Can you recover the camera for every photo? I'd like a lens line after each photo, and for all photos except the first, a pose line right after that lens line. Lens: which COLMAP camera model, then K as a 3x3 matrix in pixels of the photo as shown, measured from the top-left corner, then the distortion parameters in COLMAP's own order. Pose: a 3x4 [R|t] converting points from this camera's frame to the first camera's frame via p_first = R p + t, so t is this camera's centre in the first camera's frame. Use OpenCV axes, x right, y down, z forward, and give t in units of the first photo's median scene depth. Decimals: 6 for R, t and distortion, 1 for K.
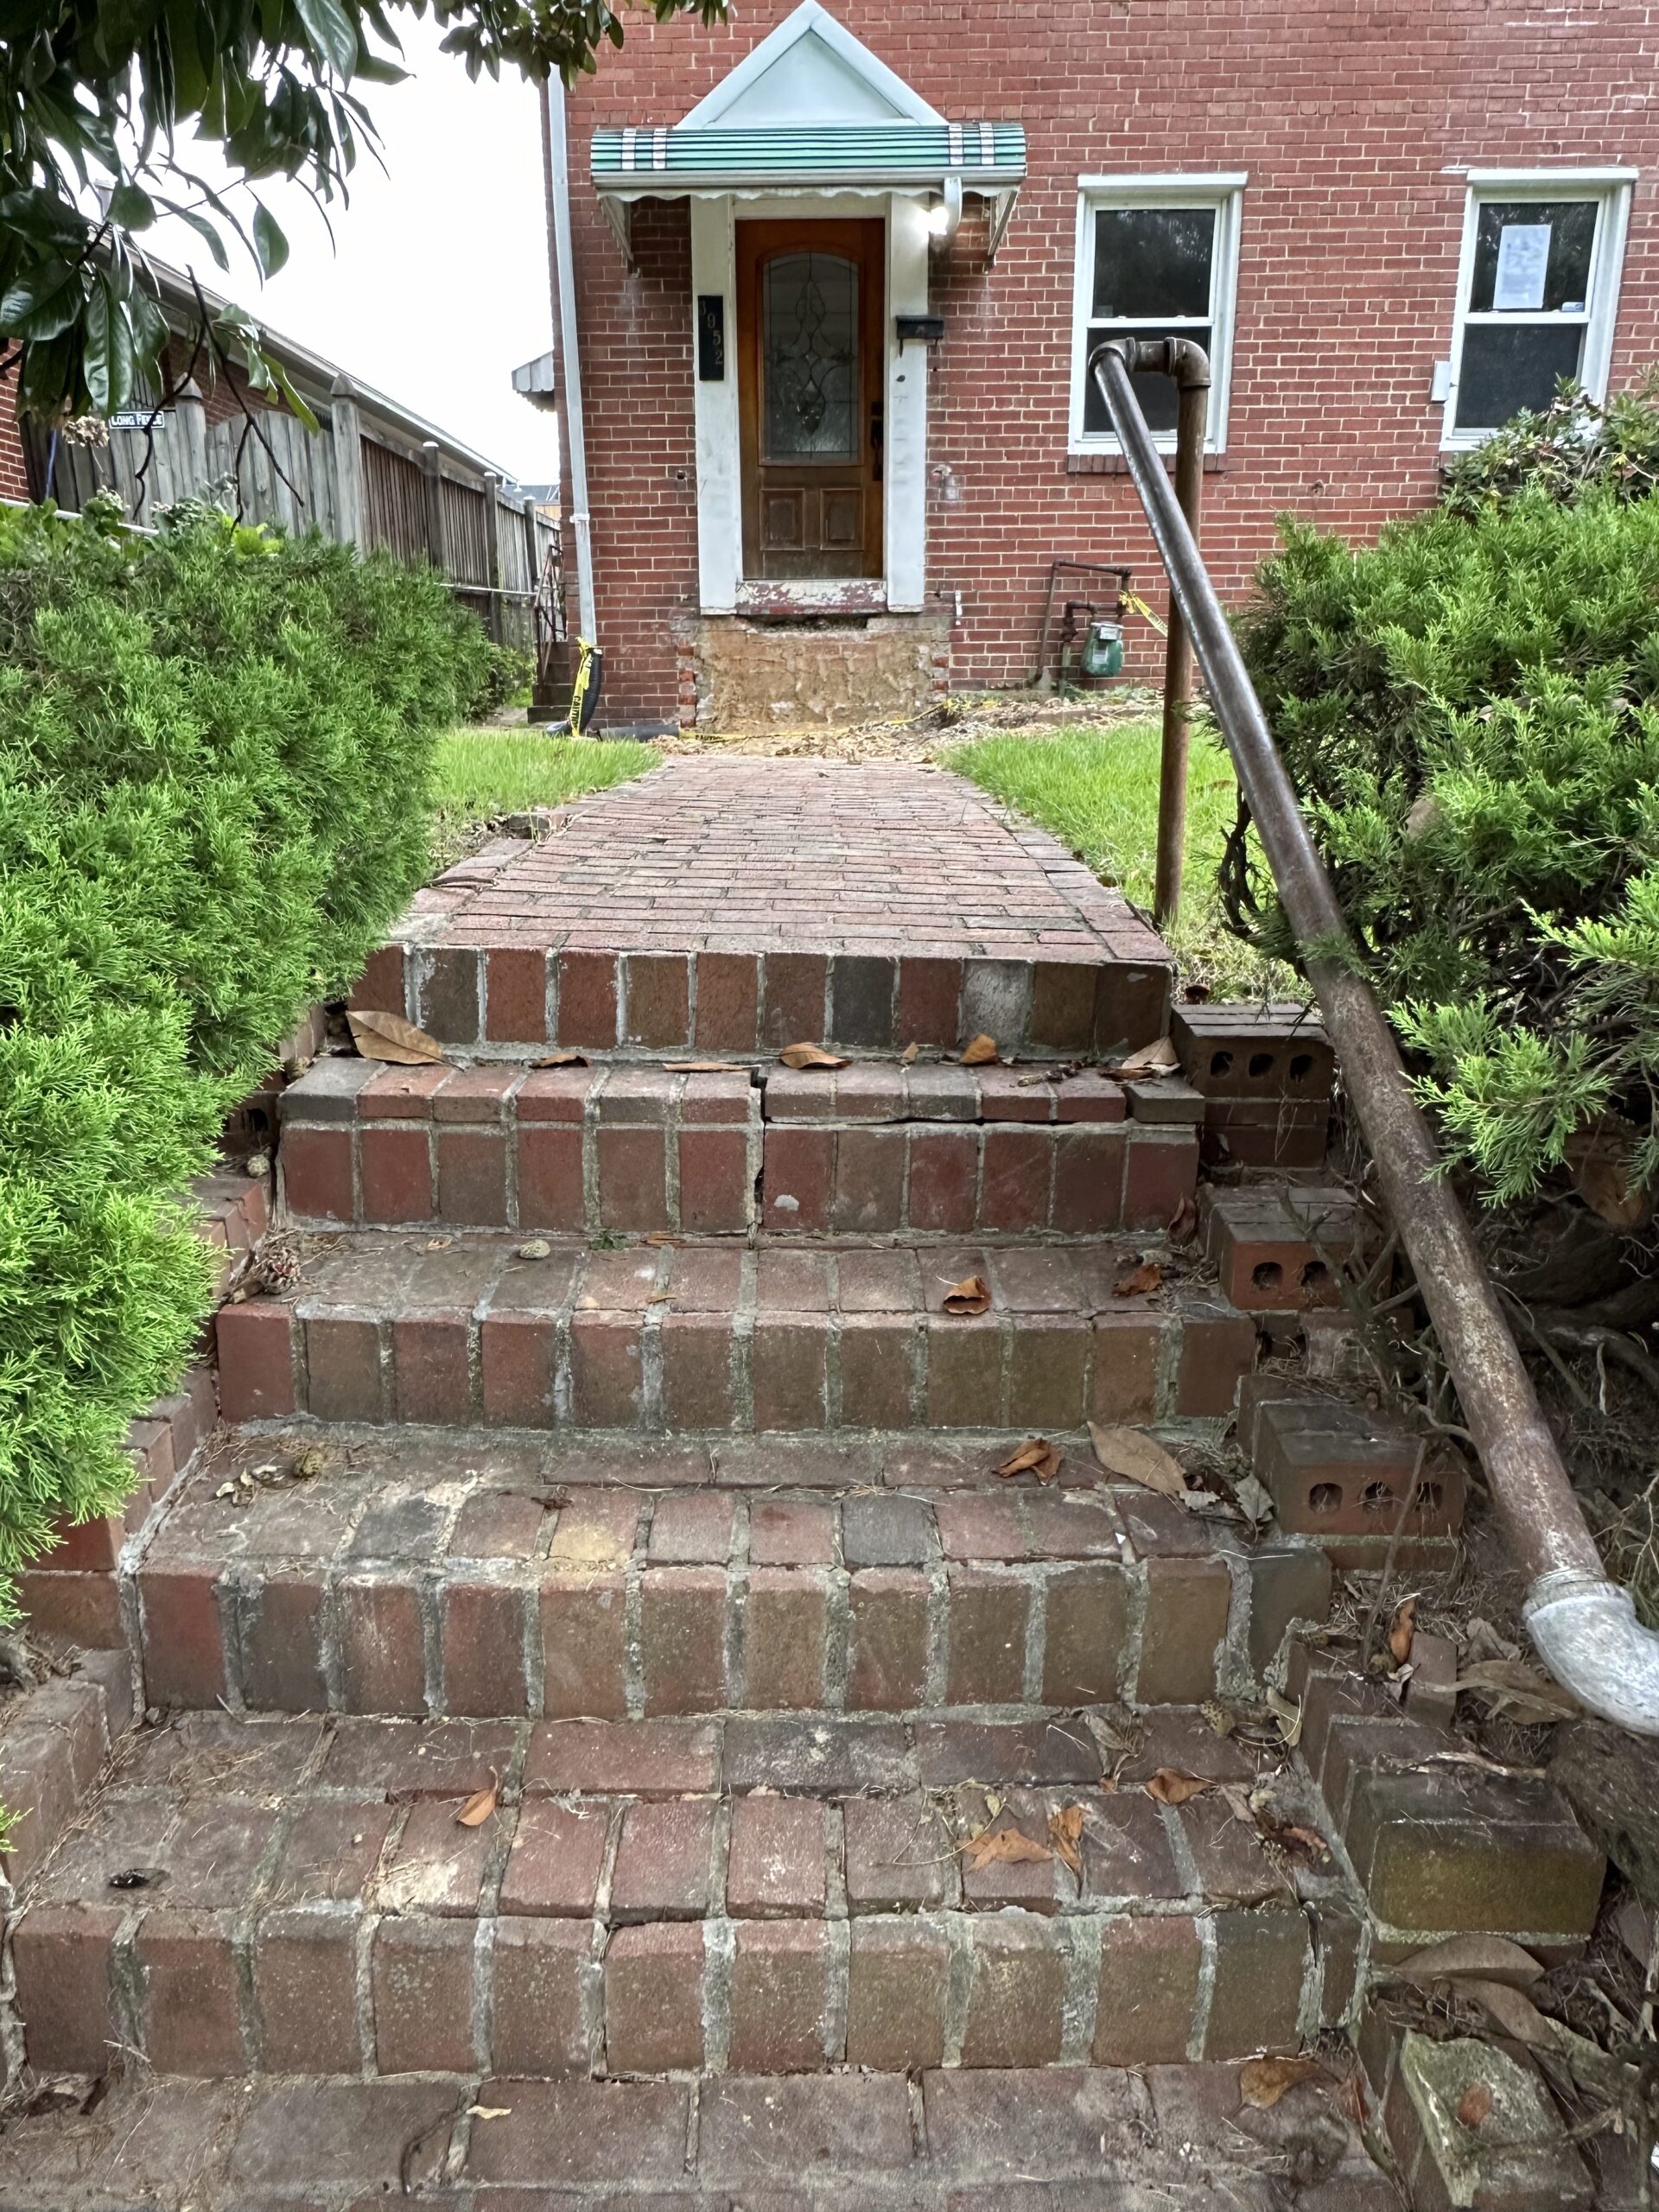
lens RADIAL K [[1460.7, 0, 805.1], [0, 1460.7, 1068.6], [0, 0, 1]] dist [0.026954, 0.008919]
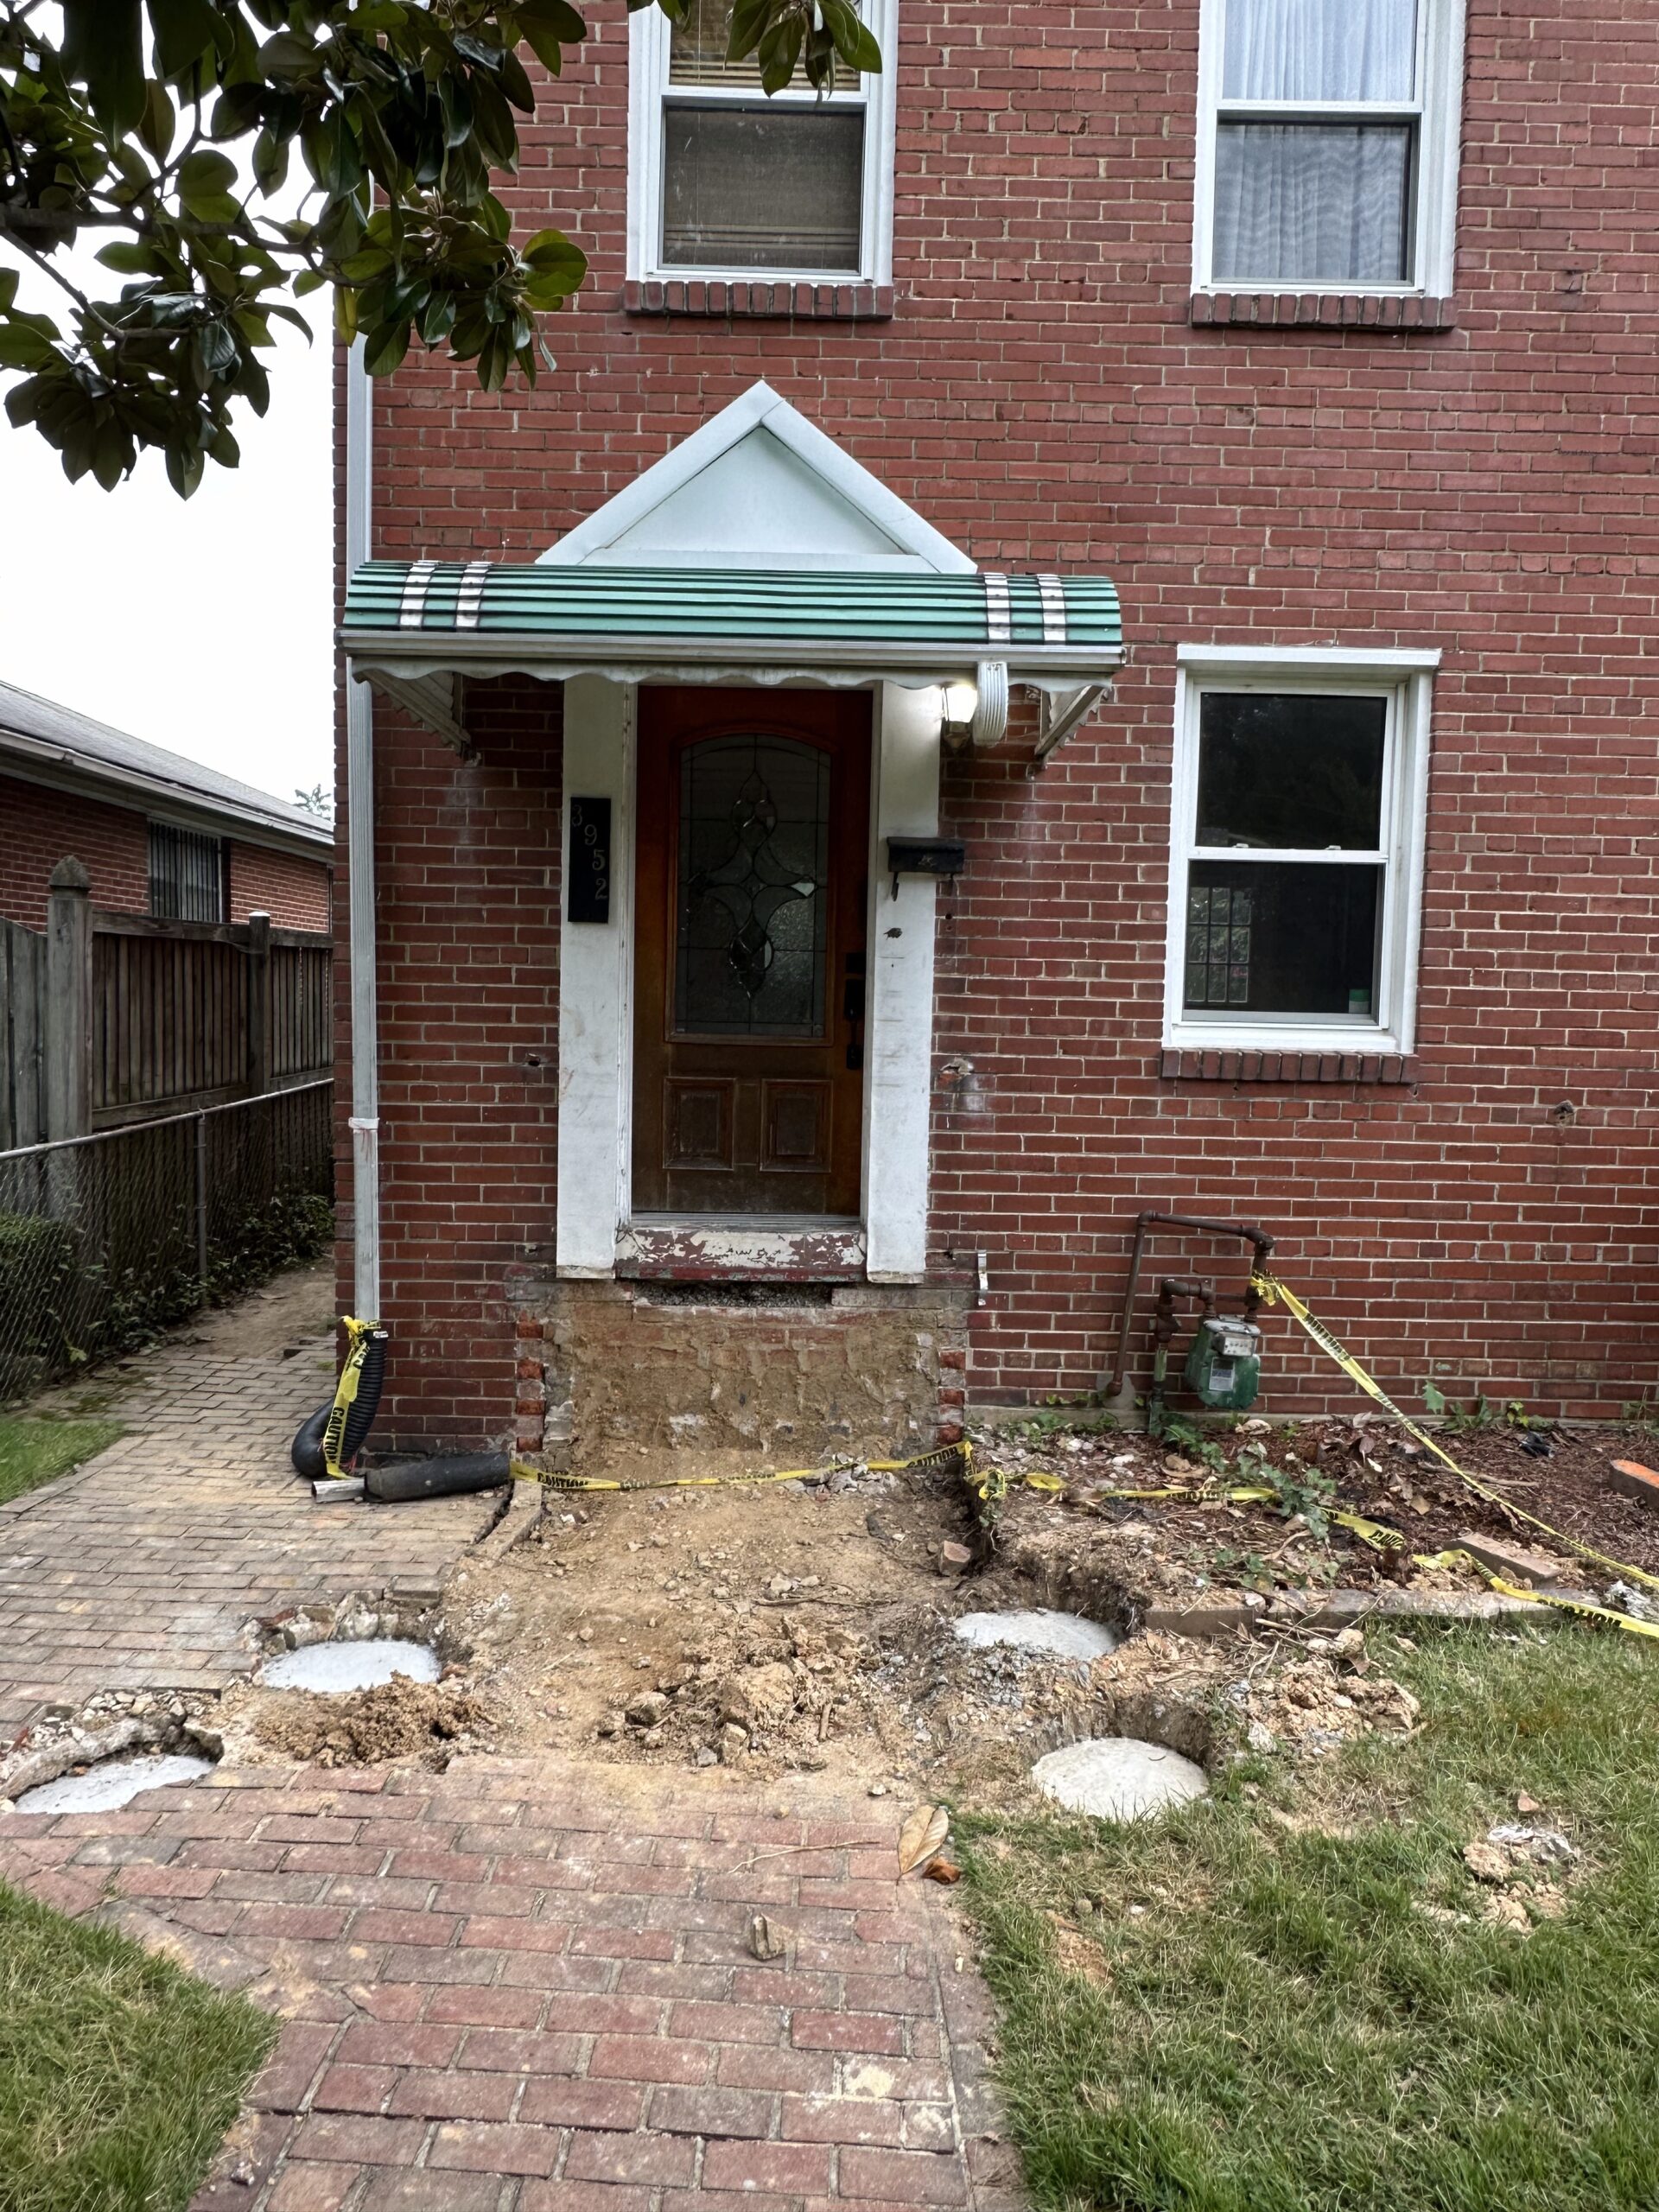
lens RADIAL K [[1460.7, 0, 810.1], [0, 1460.7, 1125.5], [0, 0, 1]] dist [0.026954, 0.008919]
pose [[0.999450, 0.030963, 0.011898, 0.024841], [-0.028301, 0.983071, -0.181025, -0.273327], [-0.017301, 0.180589, 0.983407, 0.406286]]
